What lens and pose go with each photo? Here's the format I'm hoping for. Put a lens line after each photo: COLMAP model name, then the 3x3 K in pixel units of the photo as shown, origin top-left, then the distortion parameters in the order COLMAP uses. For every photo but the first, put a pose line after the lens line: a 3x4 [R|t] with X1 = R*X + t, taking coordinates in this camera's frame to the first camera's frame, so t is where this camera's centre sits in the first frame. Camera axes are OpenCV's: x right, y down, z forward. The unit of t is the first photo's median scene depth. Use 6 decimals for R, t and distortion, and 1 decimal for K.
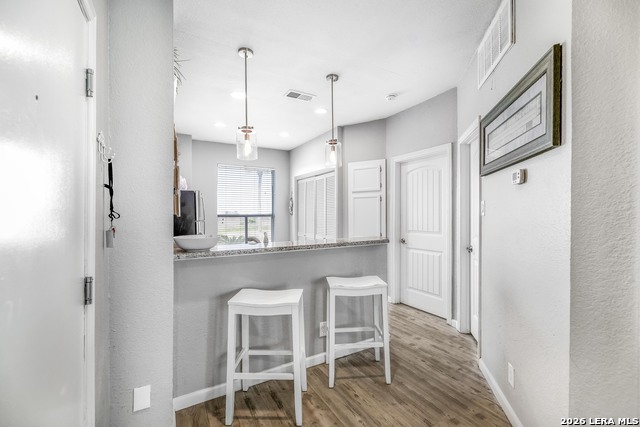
lens RADIAL K [[265.5, 0, 320.0], [0, 265.5, 213.5], [0, 0, 1]] dist [0.001528, 0.000268]
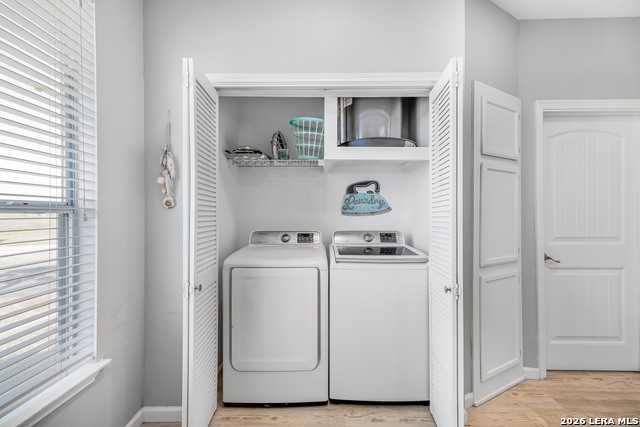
lens RADIAL K [[265.5, 0, 320.0], [0, 265.5, 213.5], [0, 0, 1]] dist [0.001528, 0.000268]
pose [[0.521683, 0.003873, 0.853131, -0.257232], [-0.007361, 0.999973, -0.000039, 0.010468], [-0.853108, -0.006260, 0.521697, 0.710437]]
